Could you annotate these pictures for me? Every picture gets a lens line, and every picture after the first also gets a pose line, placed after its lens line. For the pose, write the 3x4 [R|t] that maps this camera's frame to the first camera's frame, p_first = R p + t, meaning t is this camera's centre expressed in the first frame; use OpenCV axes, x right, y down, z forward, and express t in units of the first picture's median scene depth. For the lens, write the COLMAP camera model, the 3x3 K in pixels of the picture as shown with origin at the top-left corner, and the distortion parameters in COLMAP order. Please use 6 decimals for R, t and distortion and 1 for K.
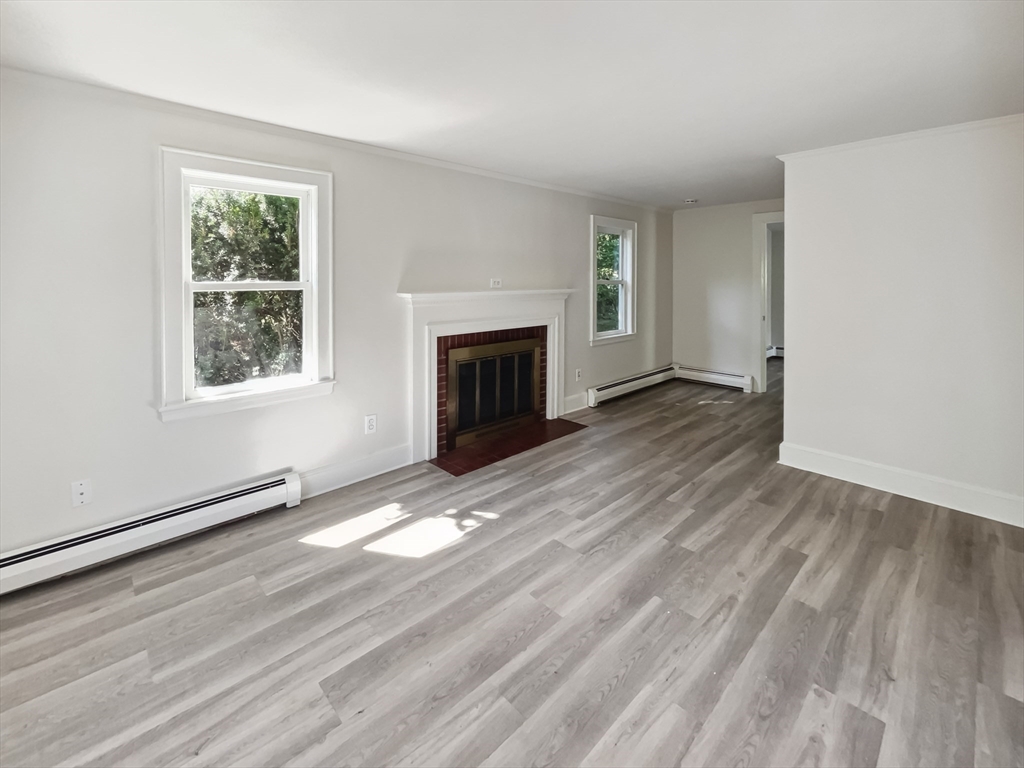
lens RADIAL K [[452.3, 0, 513.3], [0, 452.3, 291.3], [0, 0, 1]] dist [0.000462, 0.000177]
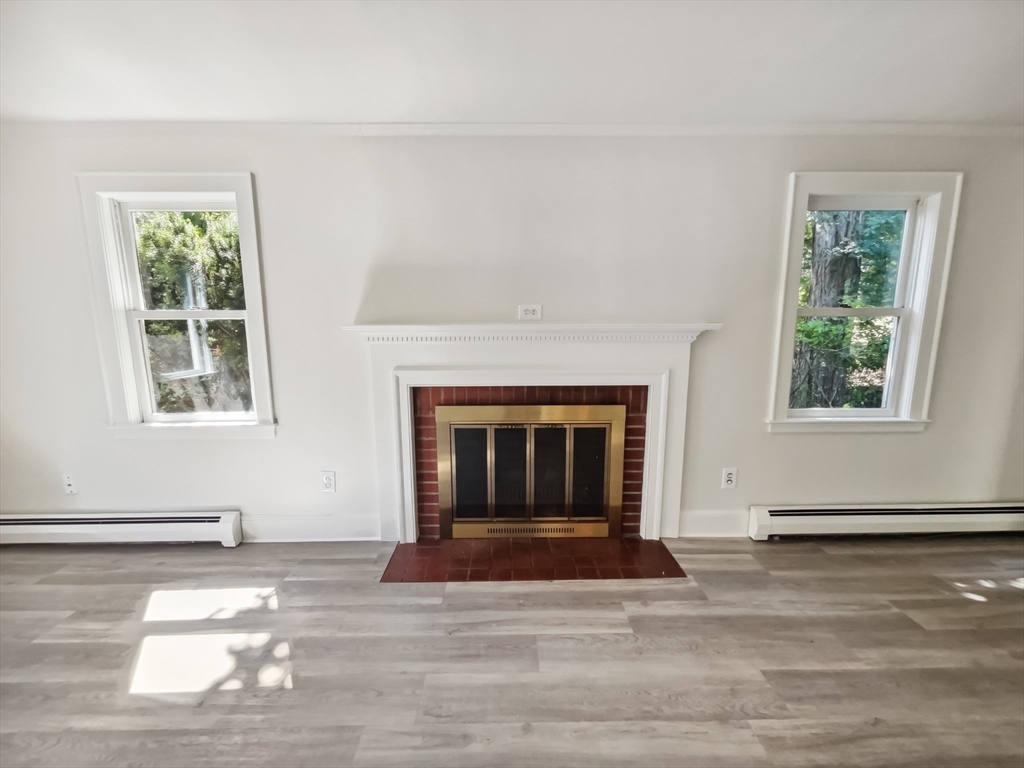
lens RADIAL K [[427.3, 0, 520.1], [0, 427.3, 386.4], [0, 0, 1]] dist [-0.001124, 0.000591]
pose [[0.730134, 0.109907, -0.674407, 0.397929], [-0.015961, 0.989453, 0.143970, -0.001390], [0.683117, -0.094353, 0.724188, 0.590421]]
